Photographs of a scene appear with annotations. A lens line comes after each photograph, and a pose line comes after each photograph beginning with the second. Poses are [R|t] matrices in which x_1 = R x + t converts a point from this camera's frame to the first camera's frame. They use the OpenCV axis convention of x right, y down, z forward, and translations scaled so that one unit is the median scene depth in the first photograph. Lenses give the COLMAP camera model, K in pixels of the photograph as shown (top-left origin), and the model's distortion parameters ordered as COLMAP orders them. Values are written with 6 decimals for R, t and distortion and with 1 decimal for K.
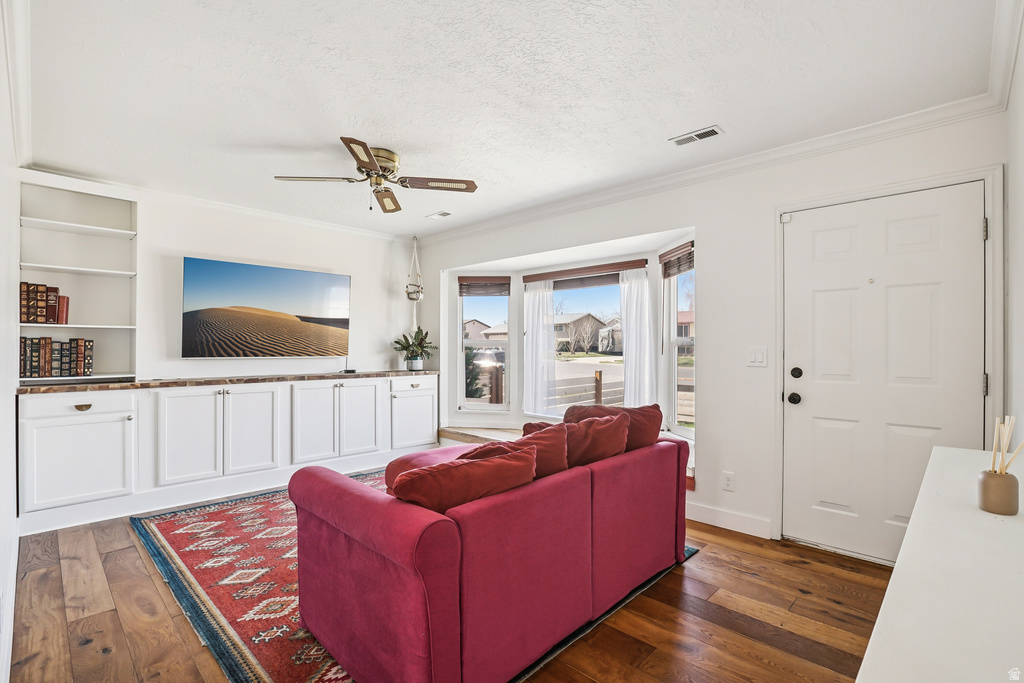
lens RADIAL K [[471.0, 0, 513.7], [0, 471.0, 340.8], [0, 0, 1]] dist [-0.047340, 0.013585]
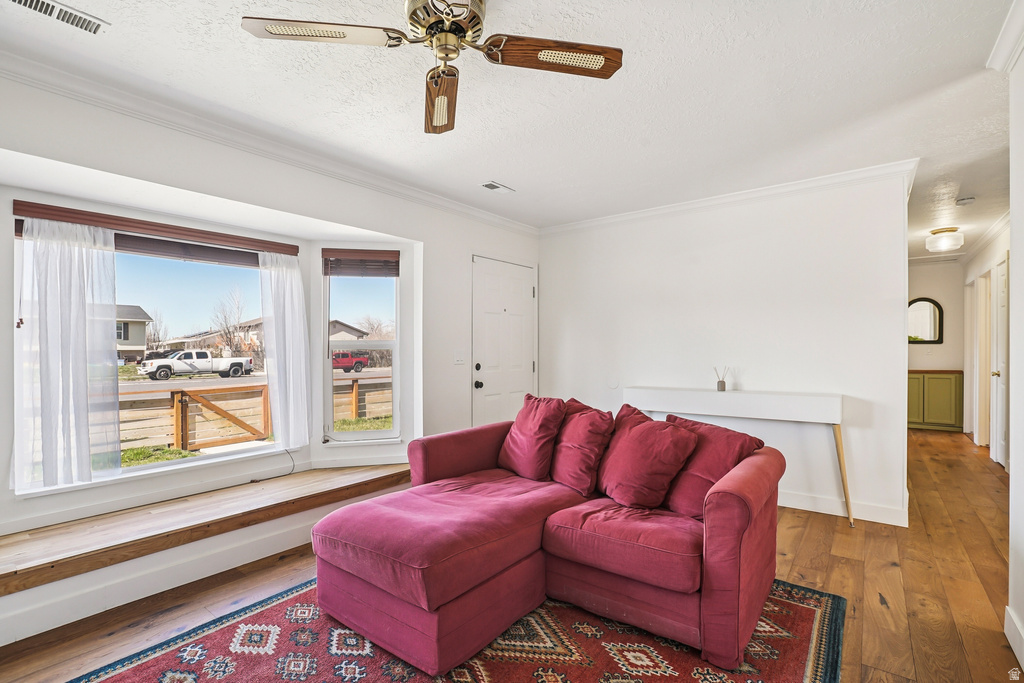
lens RADIAL K [[471.0, 0, 515.6], [0, 471.0, 349.0], [0, 0, 1]] dist [-0.047340, 0.013585]
pose [[-0.121661, -0.006780, 0.992549, -0.573175], [-0.008131, 0.999950, 0.005834, 0.001305], [-0.992538, -0.007360, -0.121710, 0.689687]]
